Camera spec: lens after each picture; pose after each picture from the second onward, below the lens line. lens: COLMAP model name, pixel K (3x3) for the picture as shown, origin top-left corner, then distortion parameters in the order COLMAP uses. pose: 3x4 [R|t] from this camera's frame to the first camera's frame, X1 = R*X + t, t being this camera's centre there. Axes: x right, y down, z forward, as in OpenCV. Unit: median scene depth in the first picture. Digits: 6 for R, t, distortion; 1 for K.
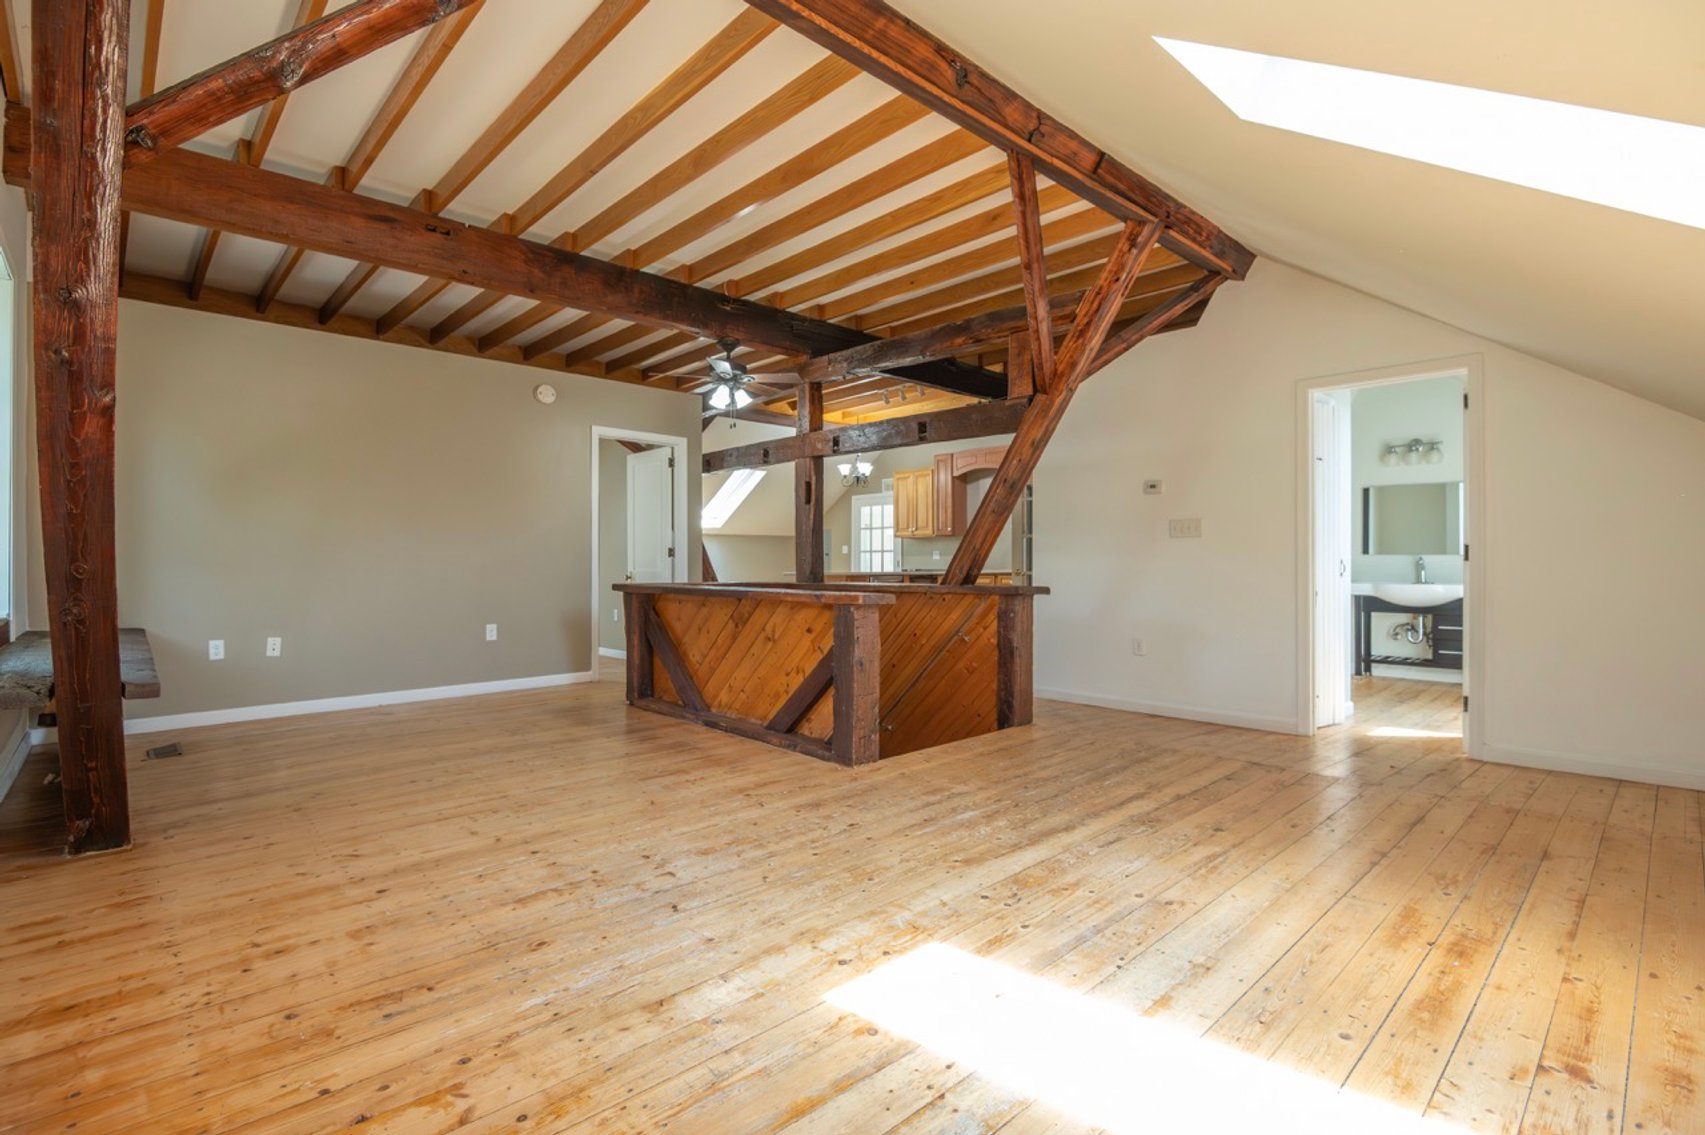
lens RADIAL K [[783.7, 0, 852.5], [0, 783.7, 562.9], [0, 0, 1]] dist [-0.014594, -0.000631]
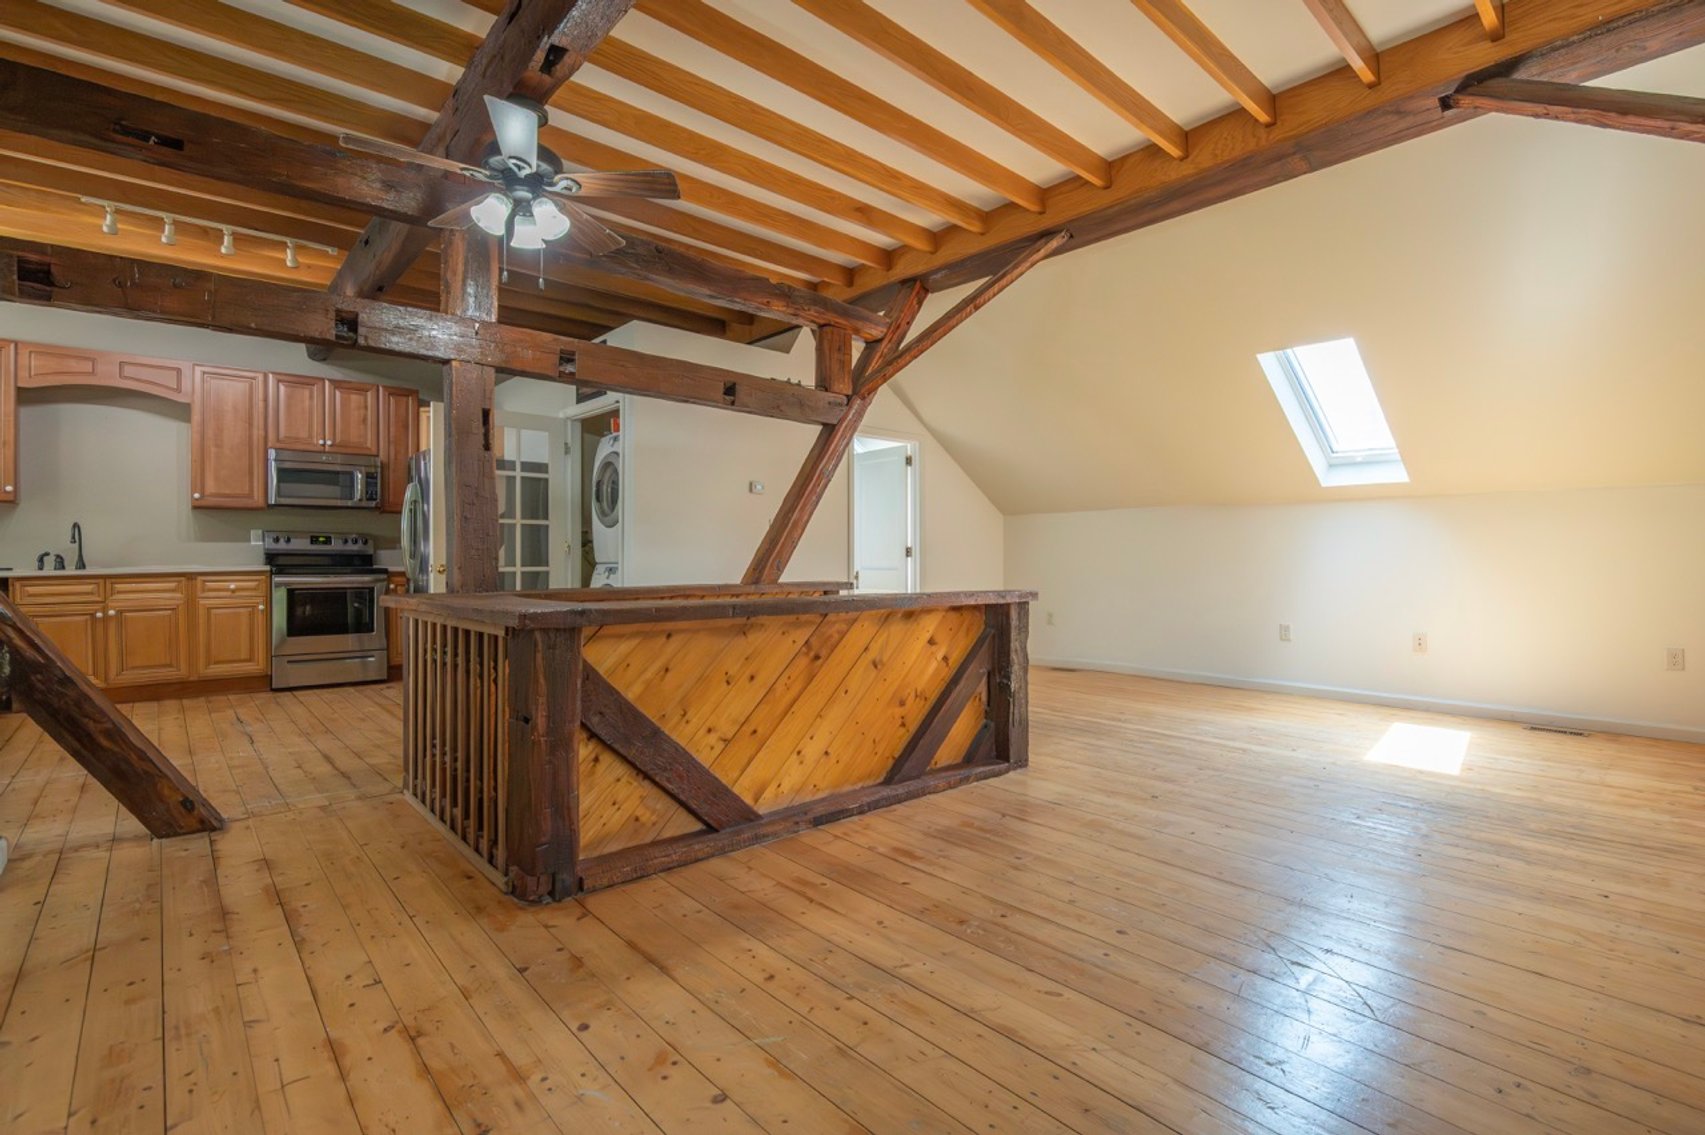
lens RADIAL K [[783.7, 0, 850.2], [0, 783.7, 561.3], [0, 0, 1]] dist [-0.014594, -0.000631]
pose [[0.040331, -0.002362, 0.999184, -1.002219], [0.004015, 0.999990, 0.002202, 0.001231], [-0.999178, 0.003923, 0.040340, 1.200506]]
